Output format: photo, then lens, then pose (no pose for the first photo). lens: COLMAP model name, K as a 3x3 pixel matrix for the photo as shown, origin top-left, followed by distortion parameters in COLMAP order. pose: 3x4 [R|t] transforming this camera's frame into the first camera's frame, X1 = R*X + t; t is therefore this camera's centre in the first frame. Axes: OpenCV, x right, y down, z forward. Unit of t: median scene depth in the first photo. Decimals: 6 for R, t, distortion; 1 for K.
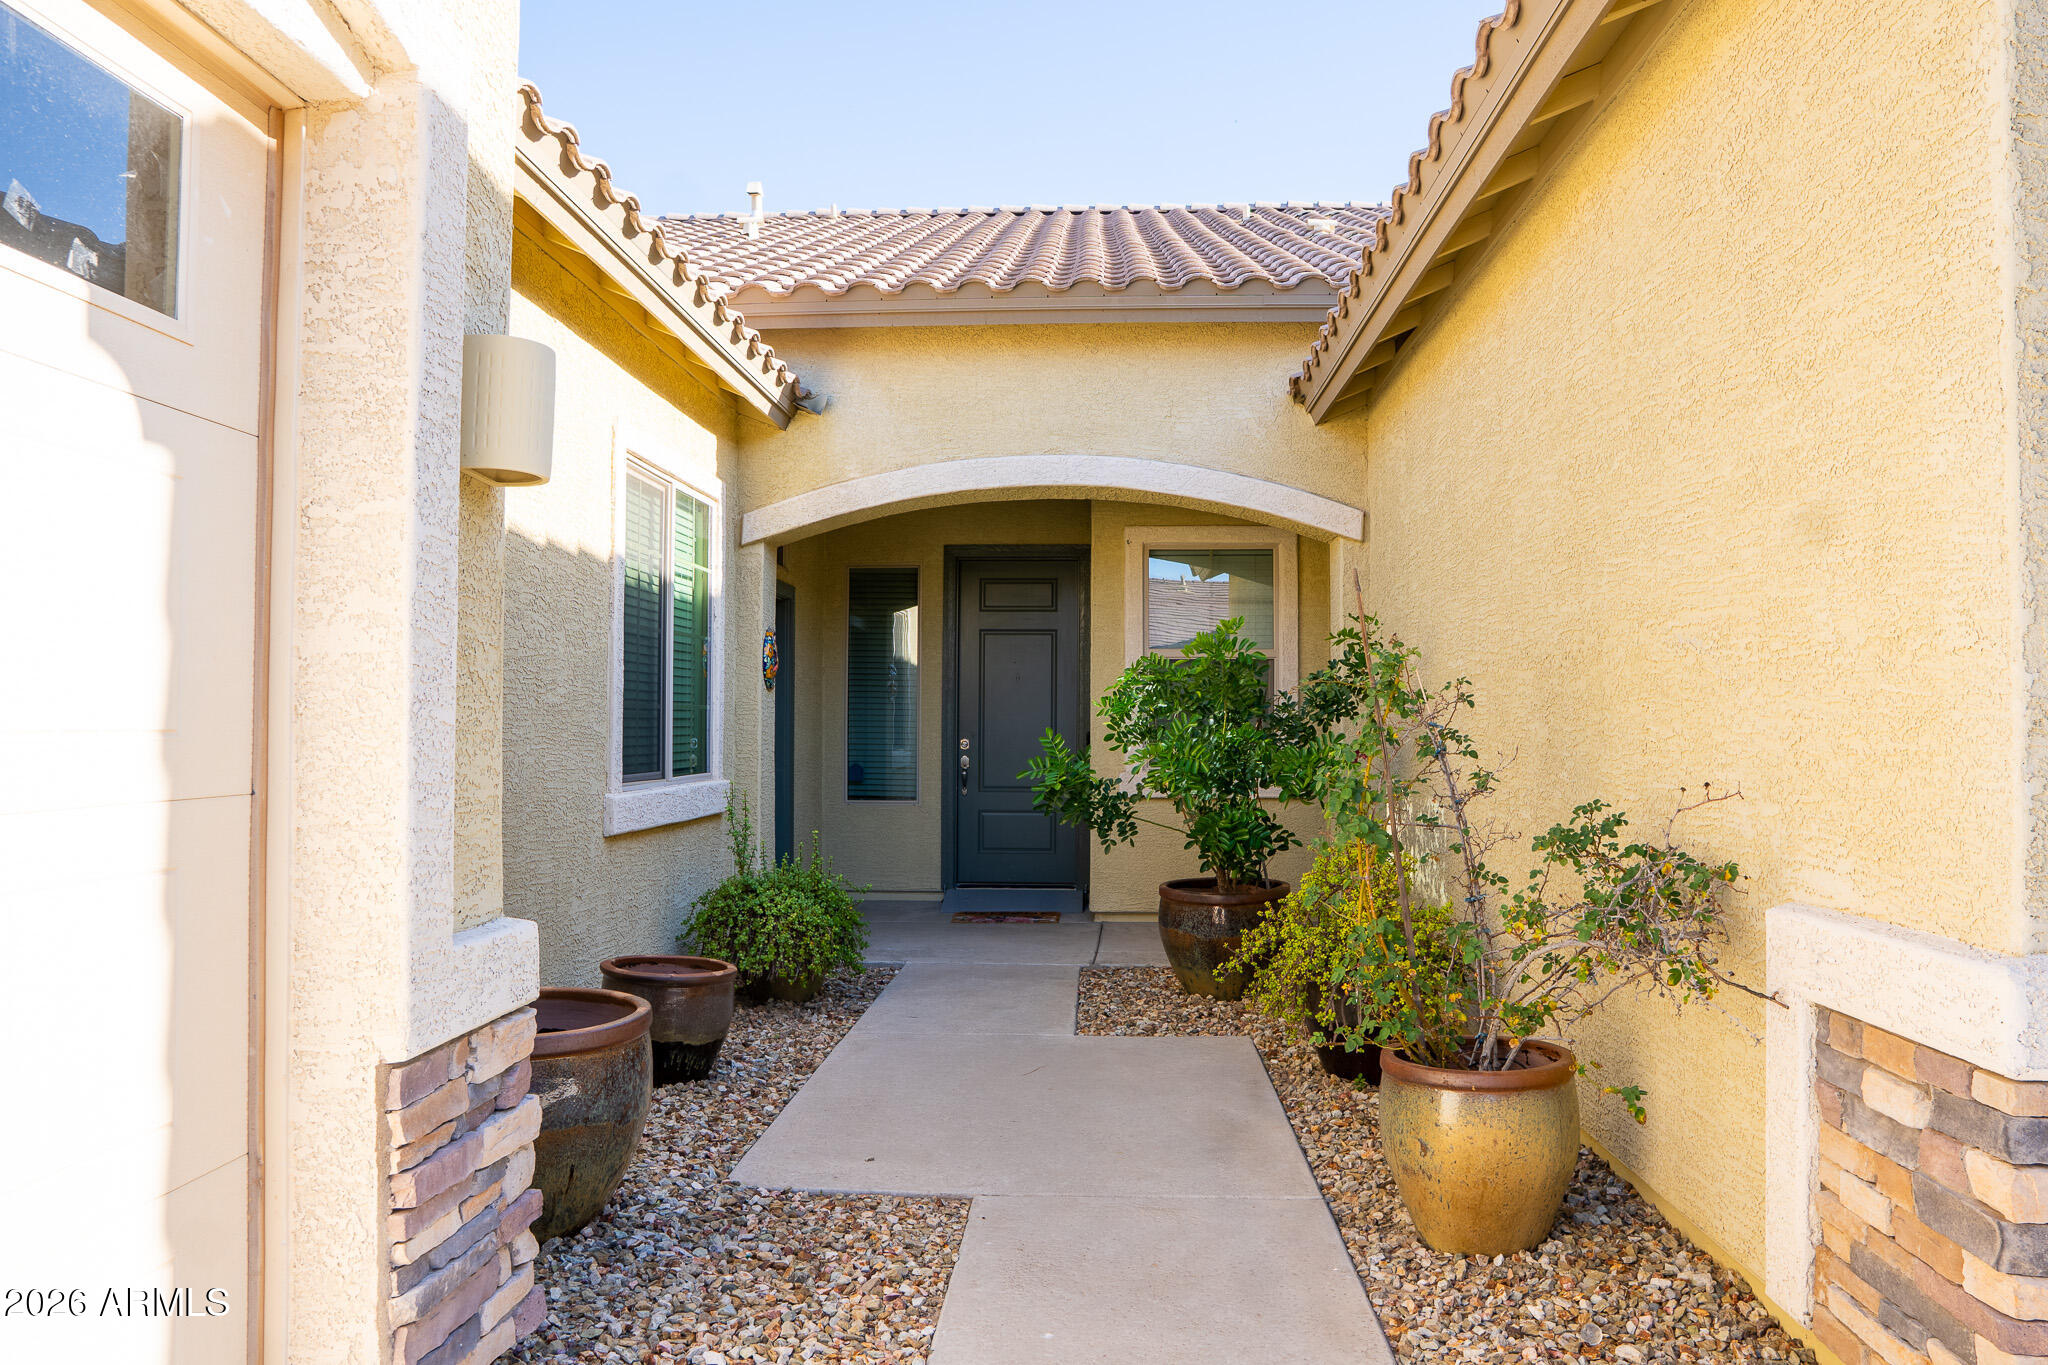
lens RADIAL K [[1452.5, 0, 1030.6], [0, 1452.5, 690.3], [0, 0, 1]] dist [-0.111233, 0.077864]
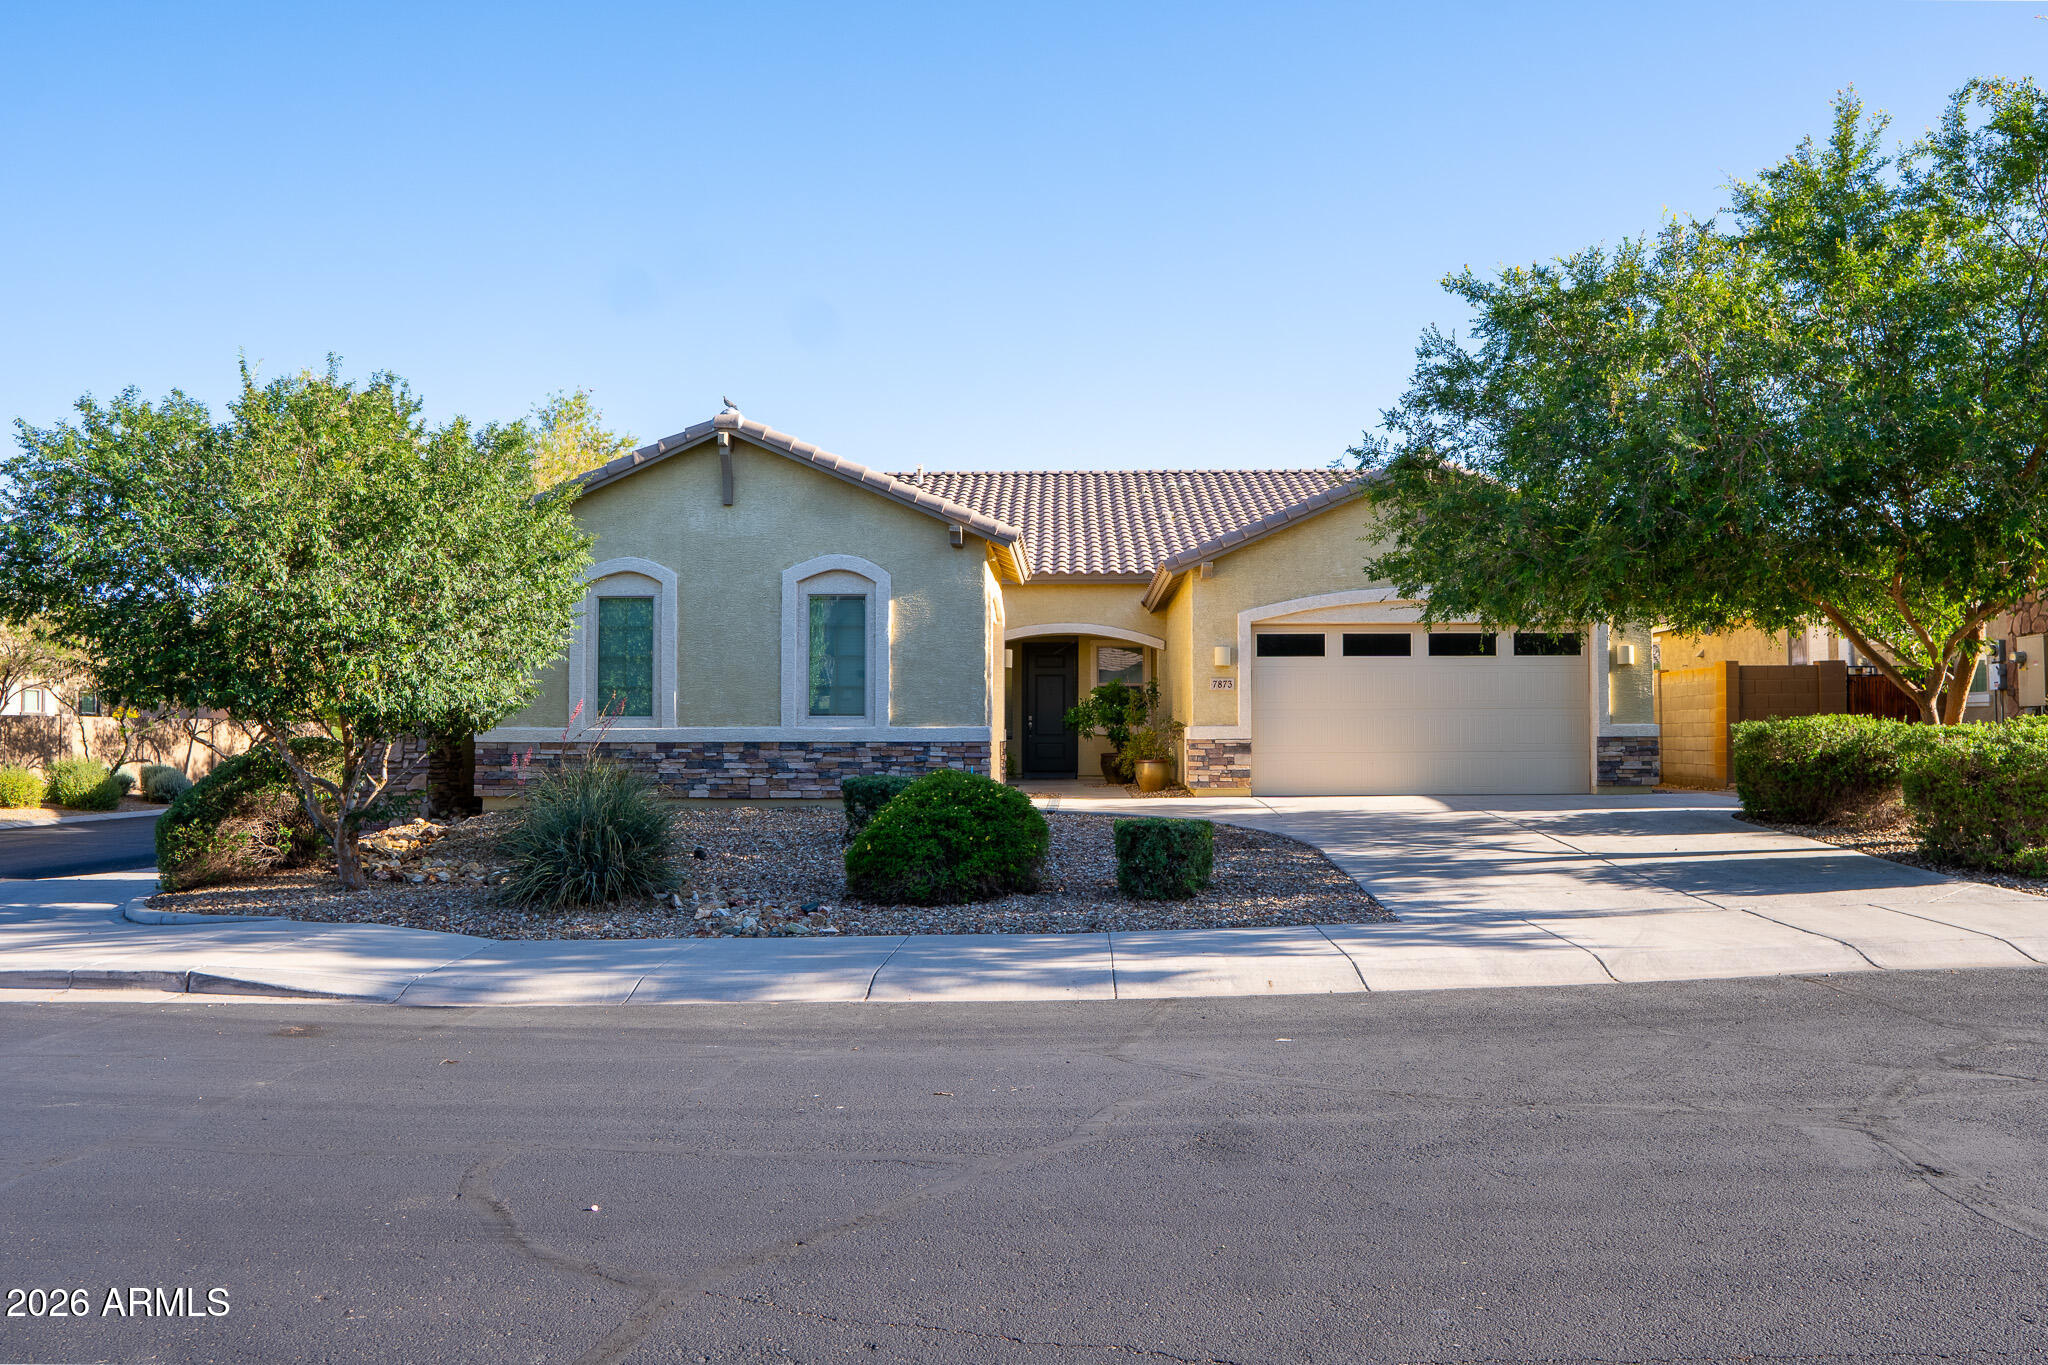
lens RADIAL K [[1464.3, 0, 1044.6], [0, 1464.3, 678.9], [0, 0, 1]] dist [-0.106802, 0.087225]
pose [[0.999498, -0.004921, 0.031290, -0.138072], [0.005420, 0.999859, -0.015885, 0.010755], [-0.031207, 0.016047, 0.999384, -2.238517]]
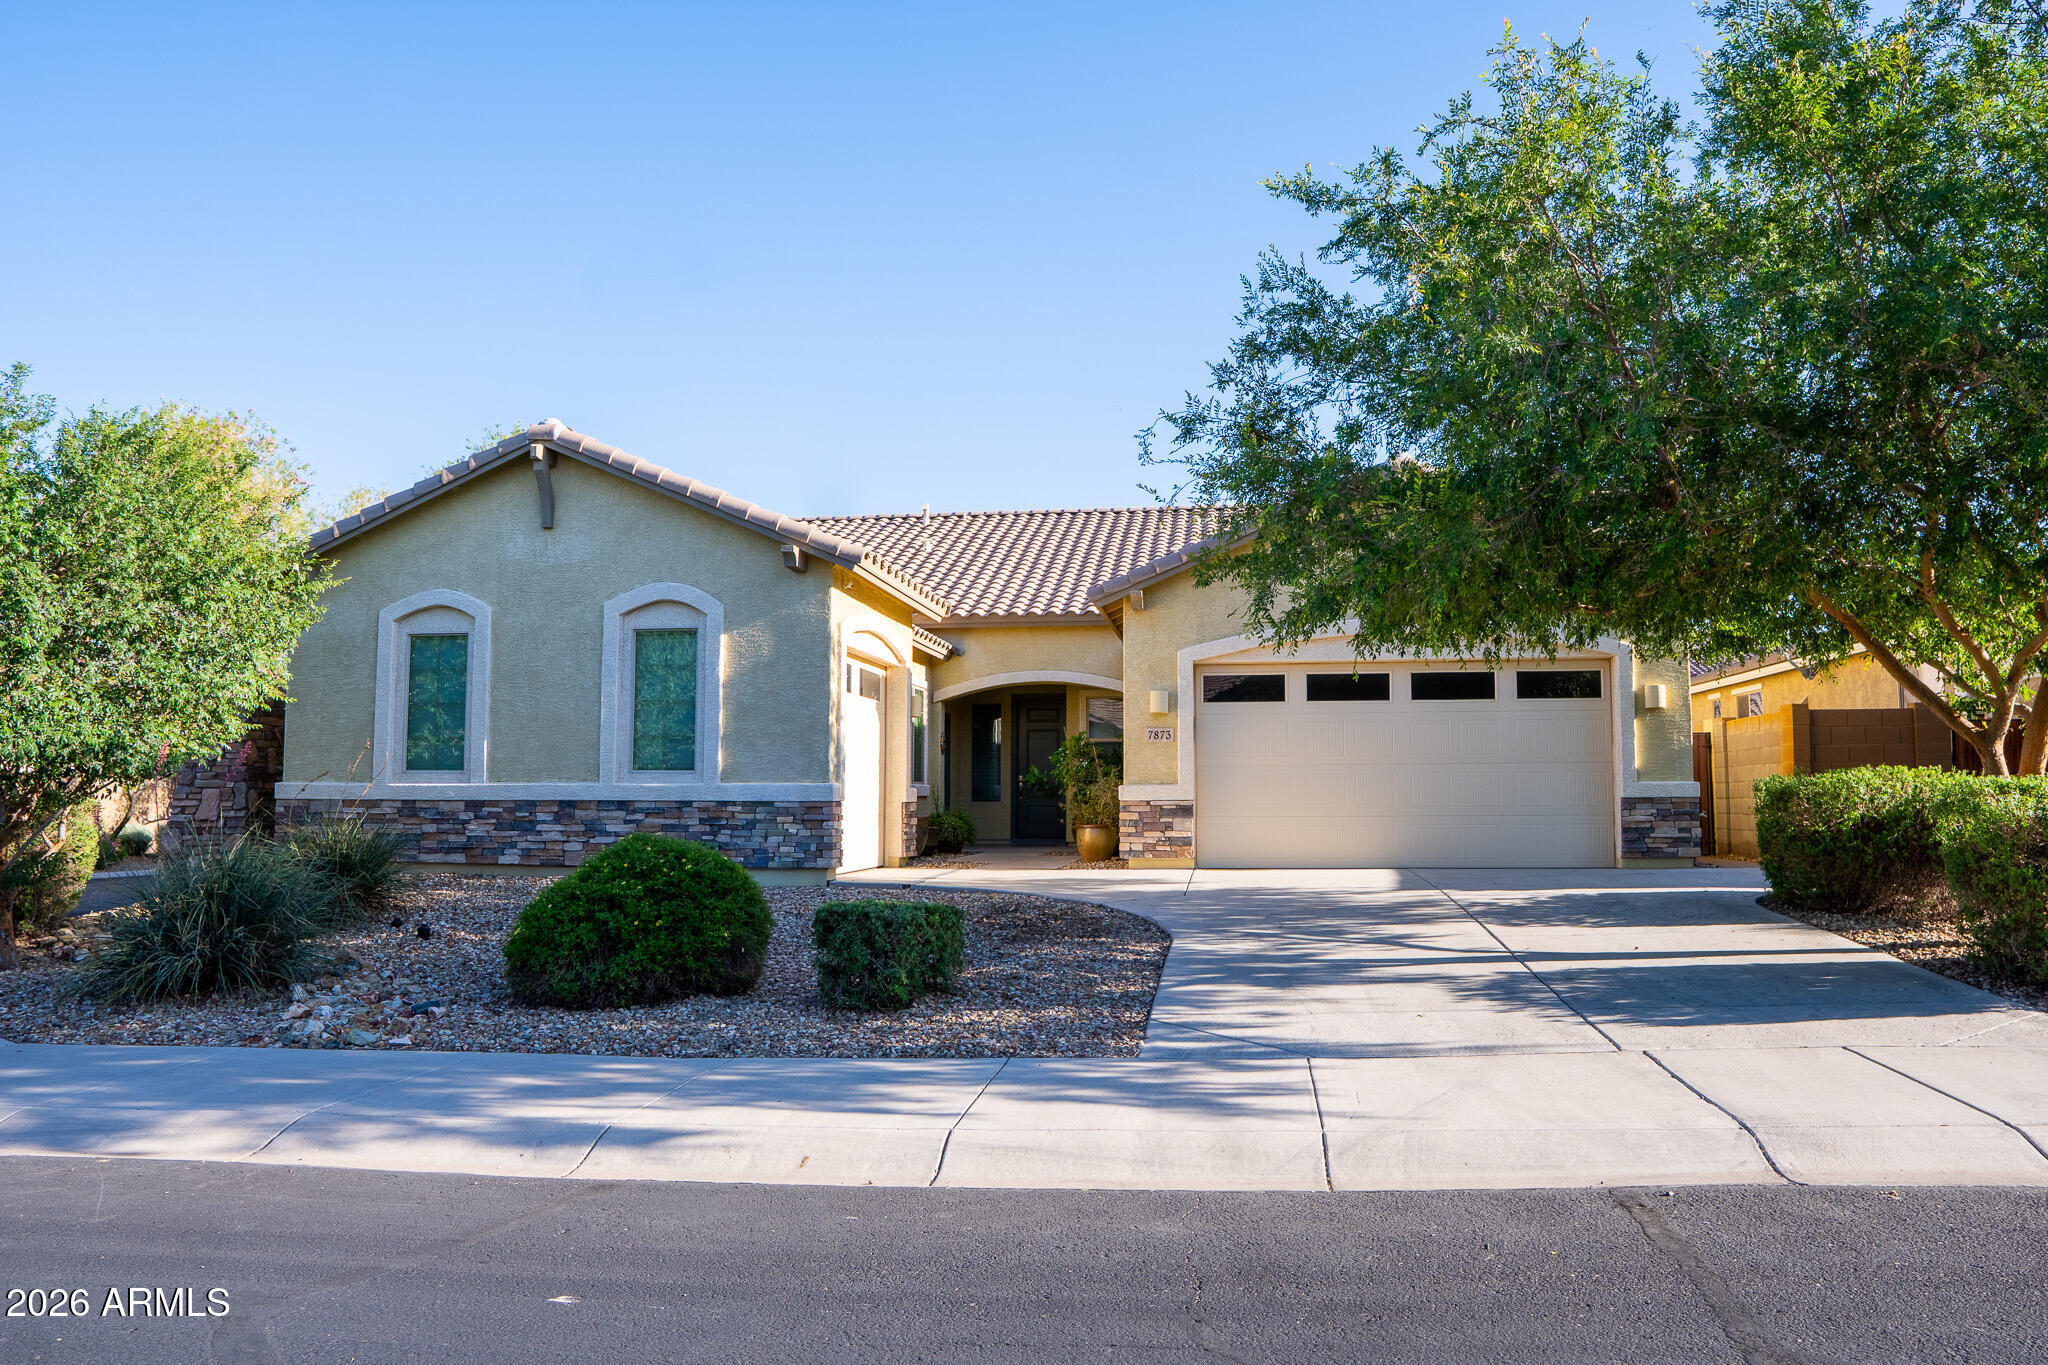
lens RADIAL K [[1452.5, 0, 1030.6], [0, 1452.5, 690.3], [0, 0, 1]] dist [-0.111233, 0.077864]
pose [[0.995888, -0.010531, -0.089979, 0.251339], [0.005700, 0.998536, -0.053783, 0.029152], [0.090413, 0.053049, 0.994490, -1.847844]]
